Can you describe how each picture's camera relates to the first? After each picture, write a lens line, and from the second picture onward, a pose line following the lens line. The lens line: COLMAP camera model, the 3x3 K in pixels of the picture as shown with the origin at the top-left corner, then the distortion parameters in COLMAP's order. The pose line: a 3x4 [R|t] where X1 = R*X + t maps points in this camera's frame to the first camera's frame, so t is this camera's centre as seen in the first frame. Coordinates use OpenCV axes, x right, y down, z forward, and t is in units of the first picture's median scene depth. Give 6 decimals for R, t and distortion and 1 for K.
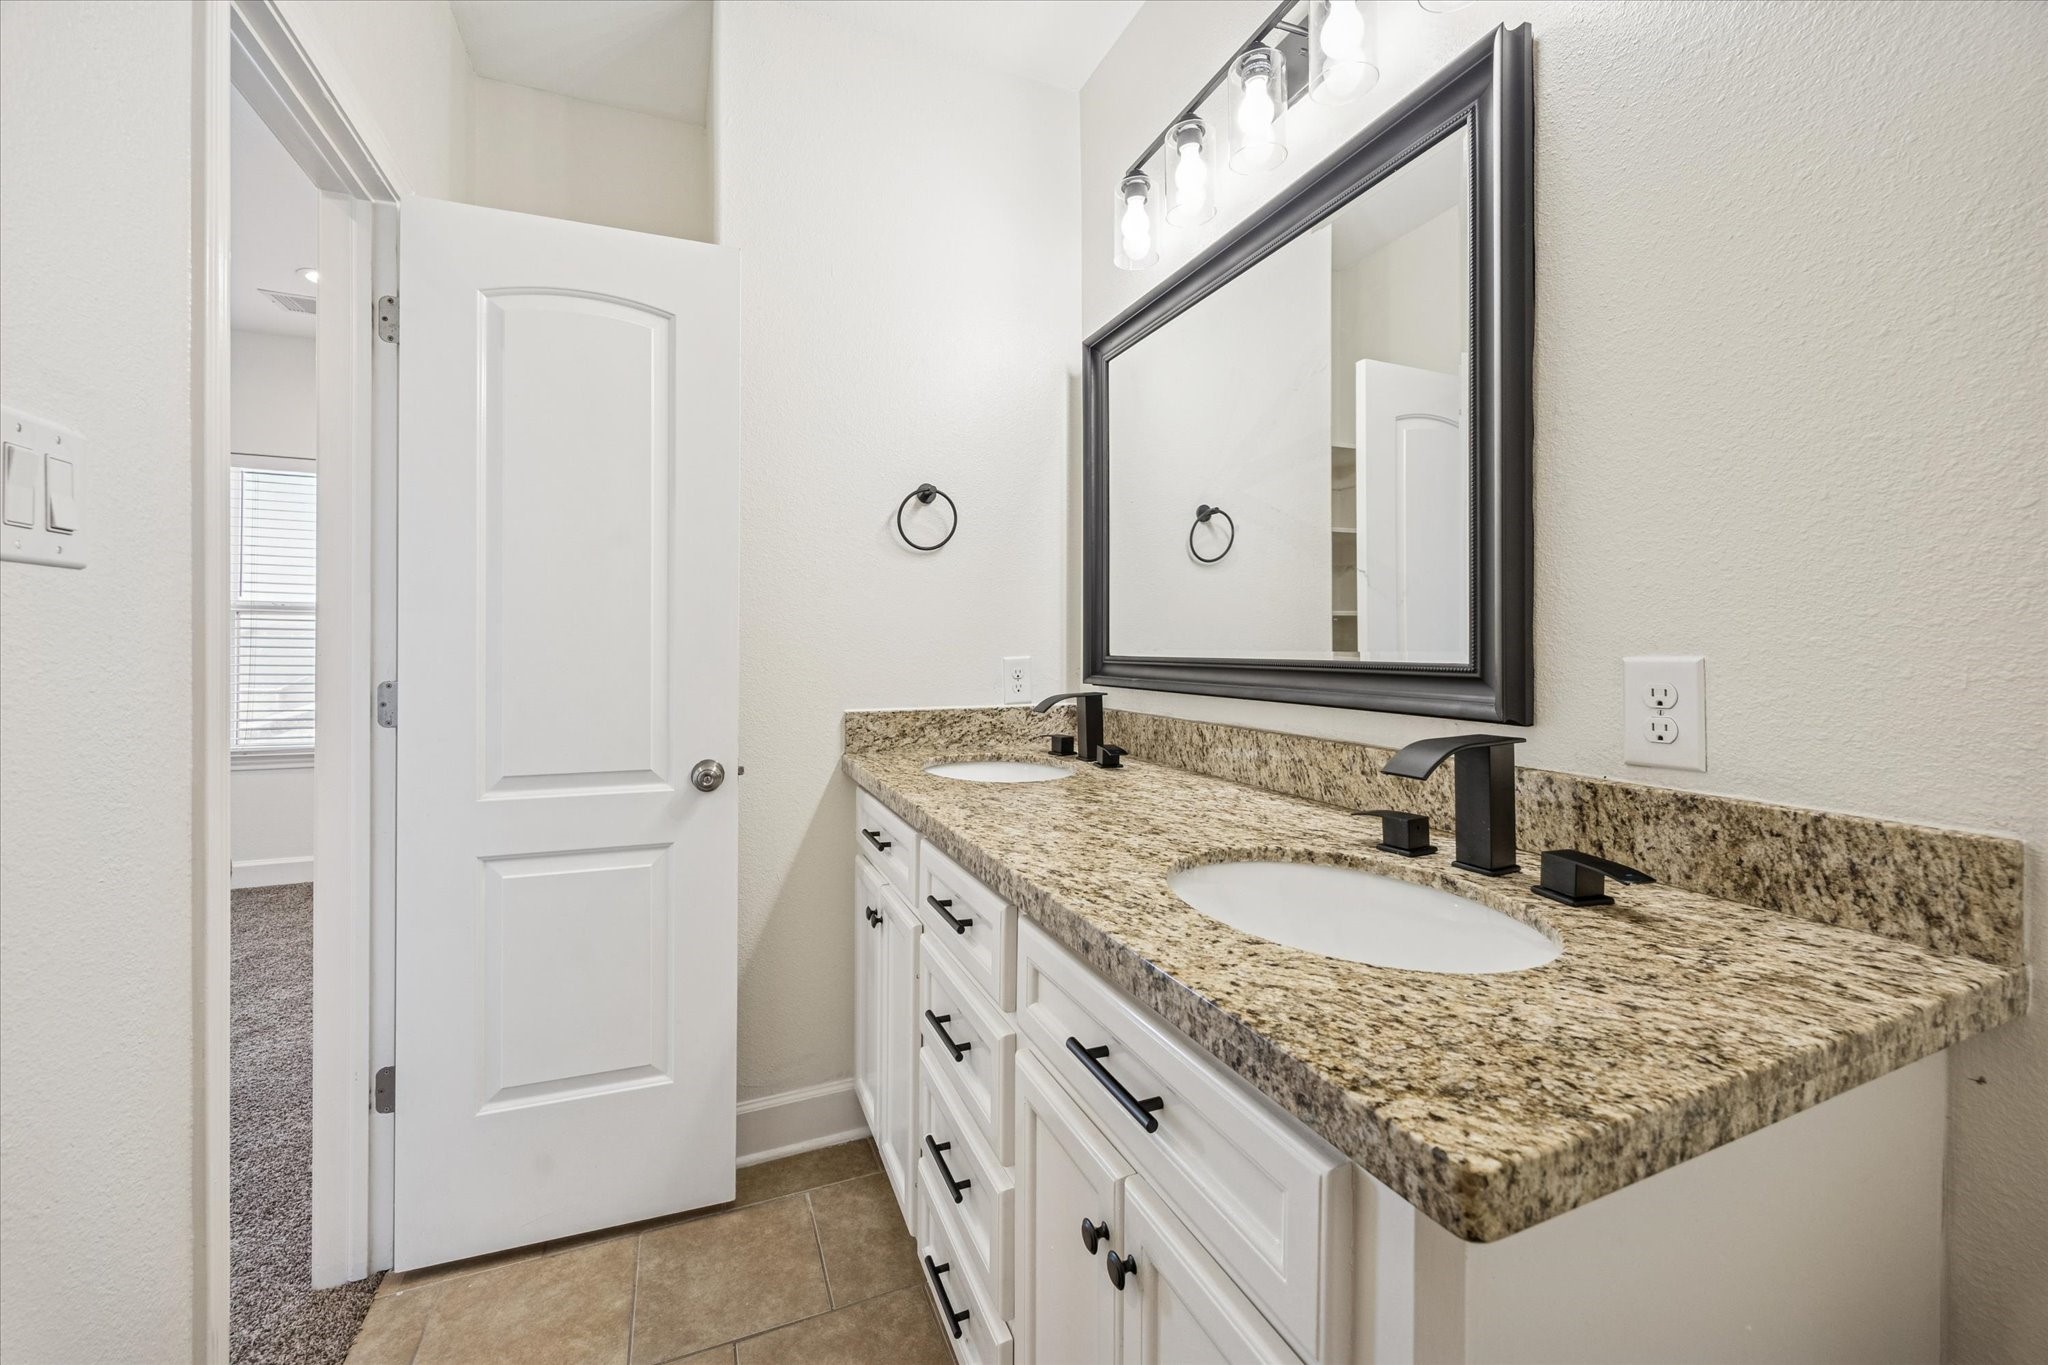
lens RADIAL K [[802.9, 0, 997.8], [0, 802.9, 641.3], [0, 0, 1]] dist [0.008086, 0.000001]
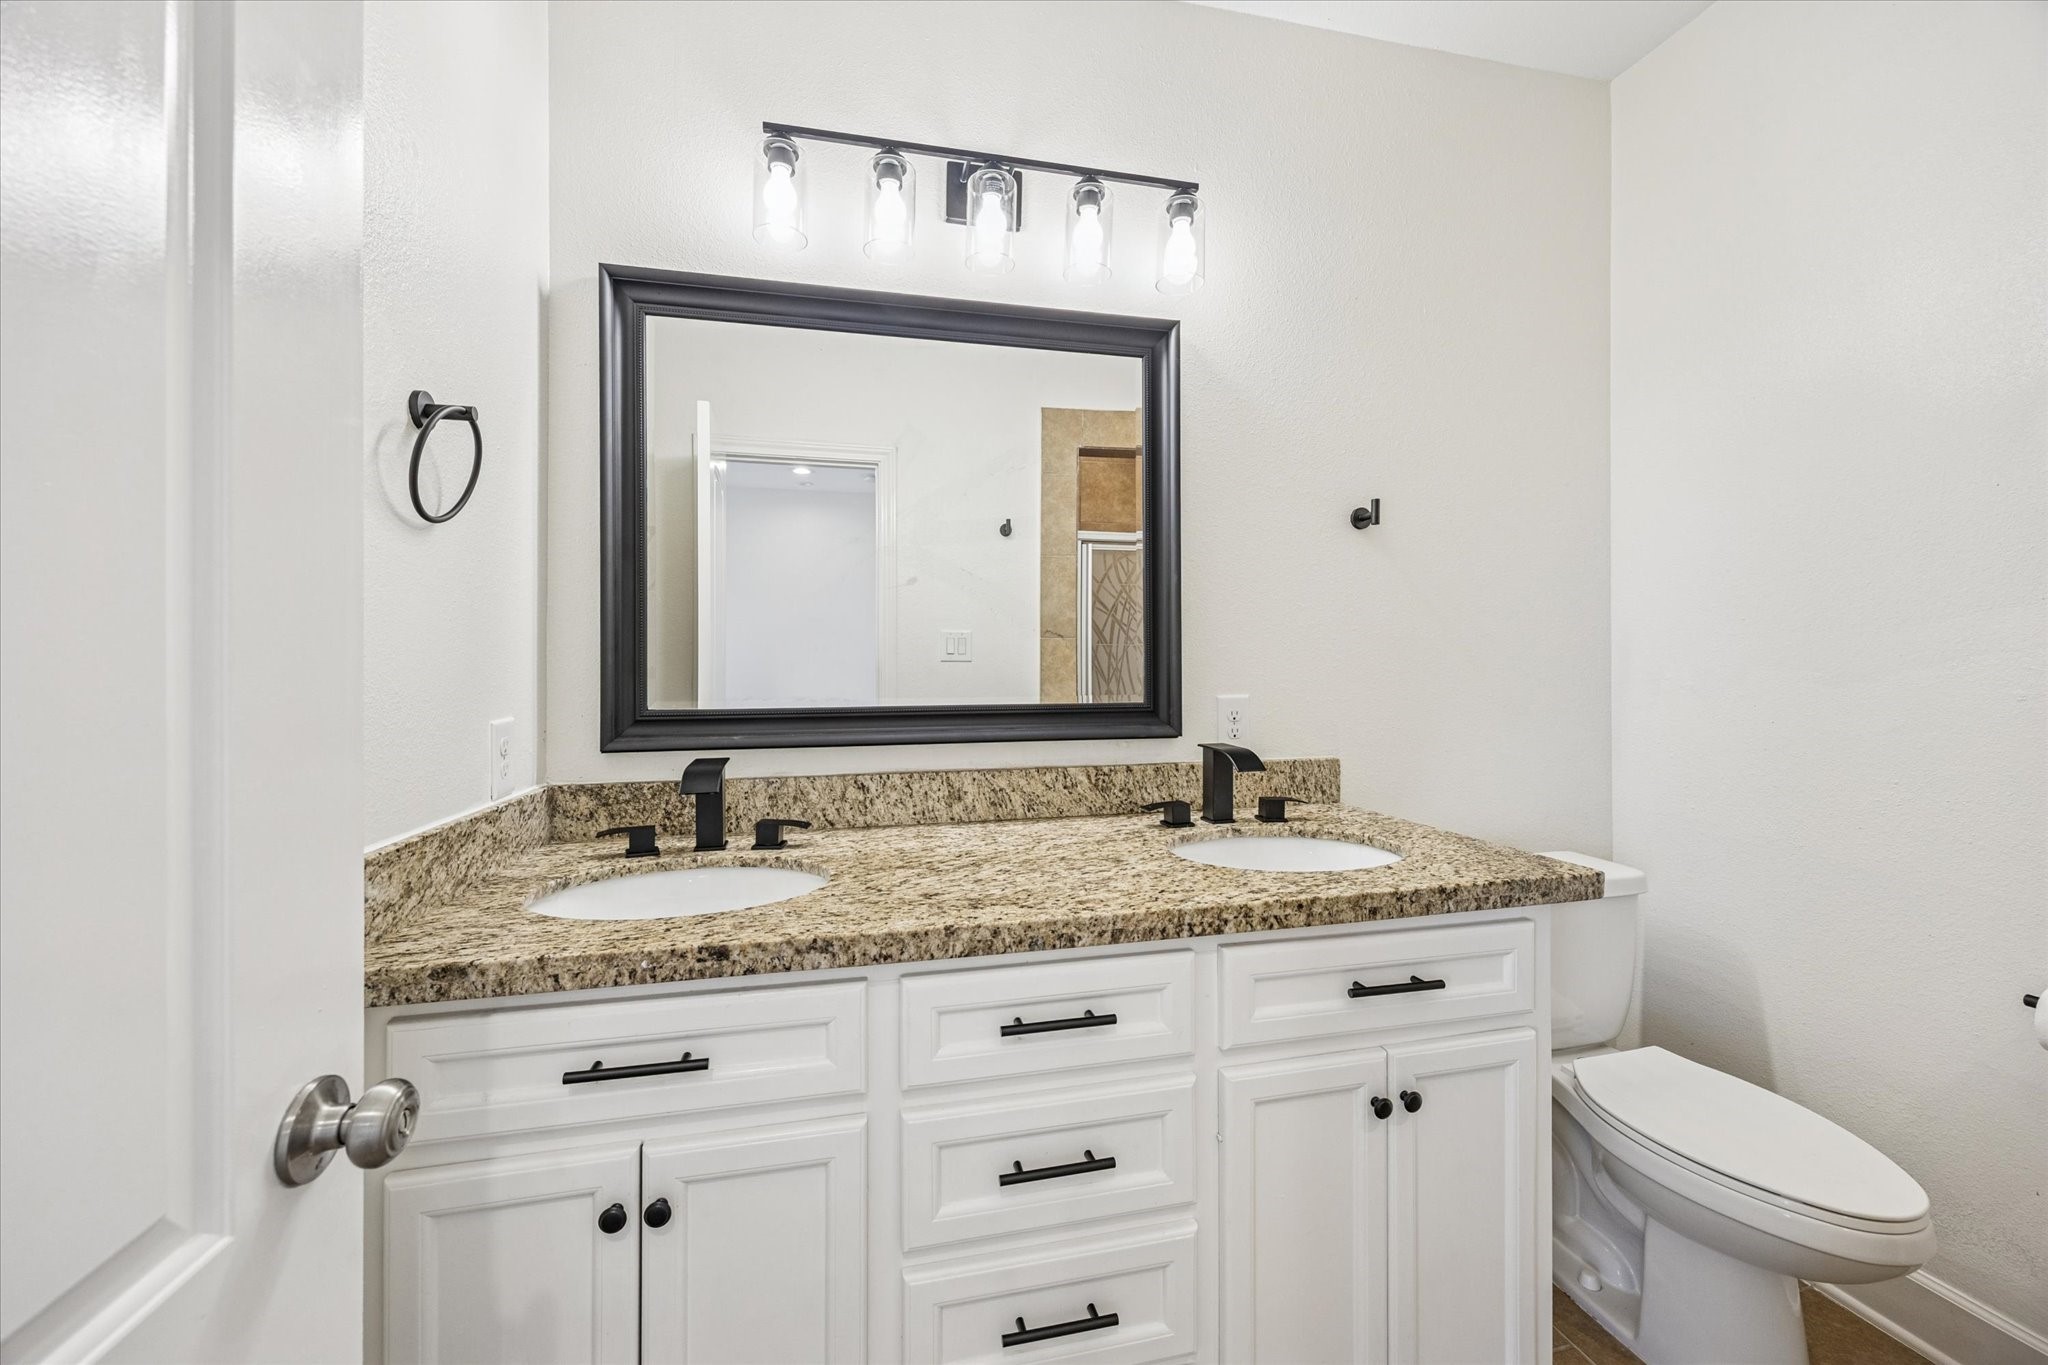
lens RADIAL K [[790.5, 0, 1022.2], [0, 790.5, 673.9], [0, 0, 1]] dist [0.001567, 0.000104]
pose [[0.150716, -0.003598, 0.988571, -0.772076], [0.000412, 0.999994, 0.003577, -0.026691], [-0.988577, -0.000132, 0.150717, 0.790069]]
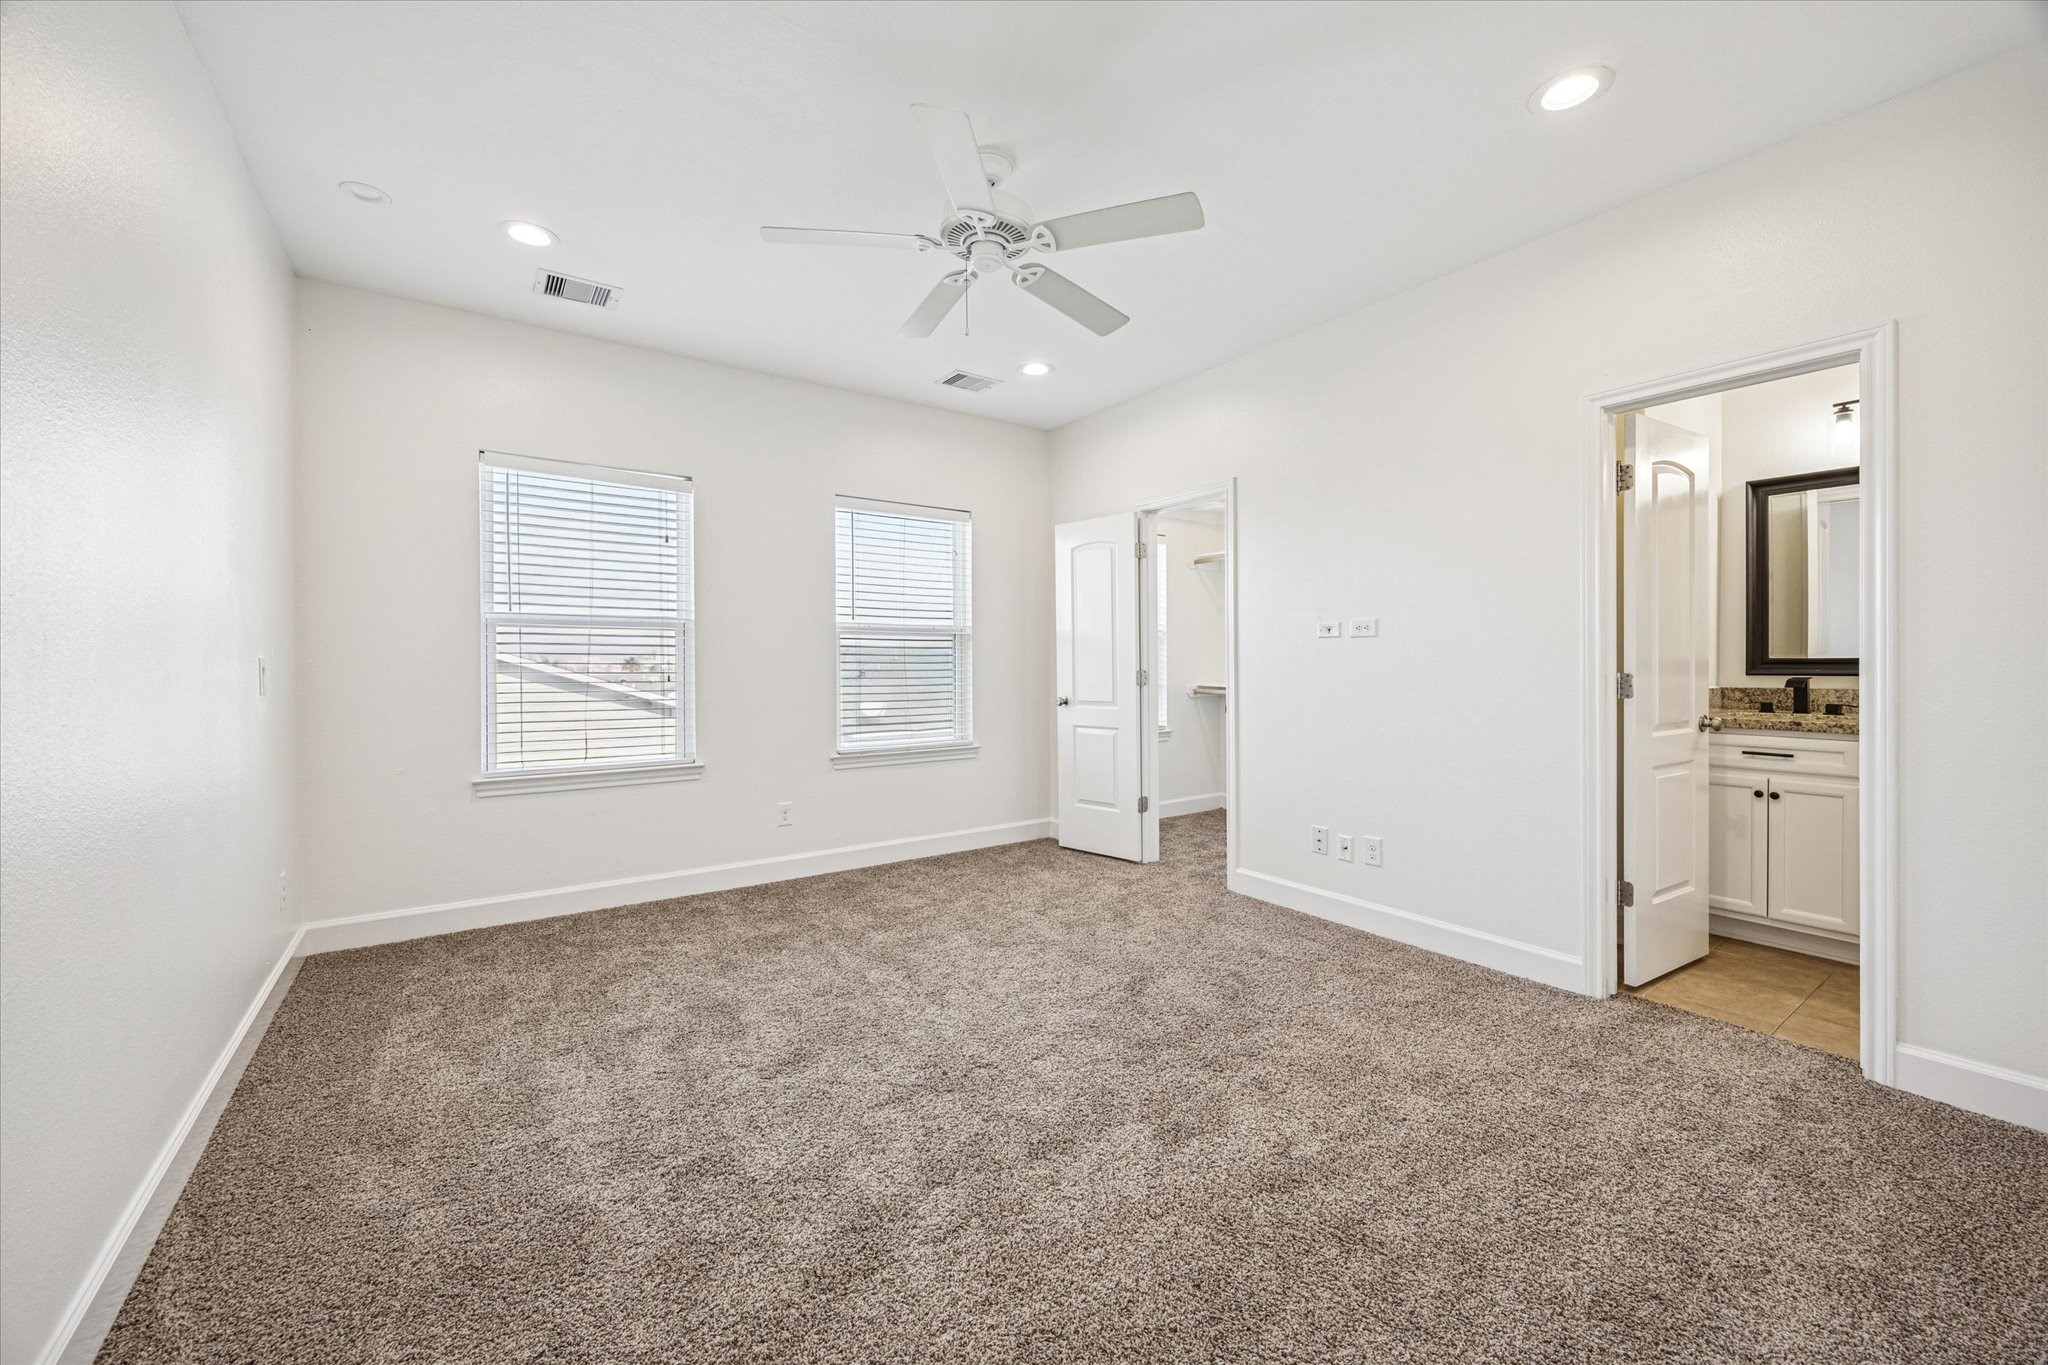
lens RADIAL K [[802.9, 0, 1028.4], [0, 802.9, 664.4], [0, 0, 1]] dist [0.008086, 0.000001]
pose [[0.970246, -0.005659, 0.242055, -2.751345], [0.004664, 0.999978, 0.004685, 0.020782], [-0.242077, -0.003416, 0.970251, -0.507410]]
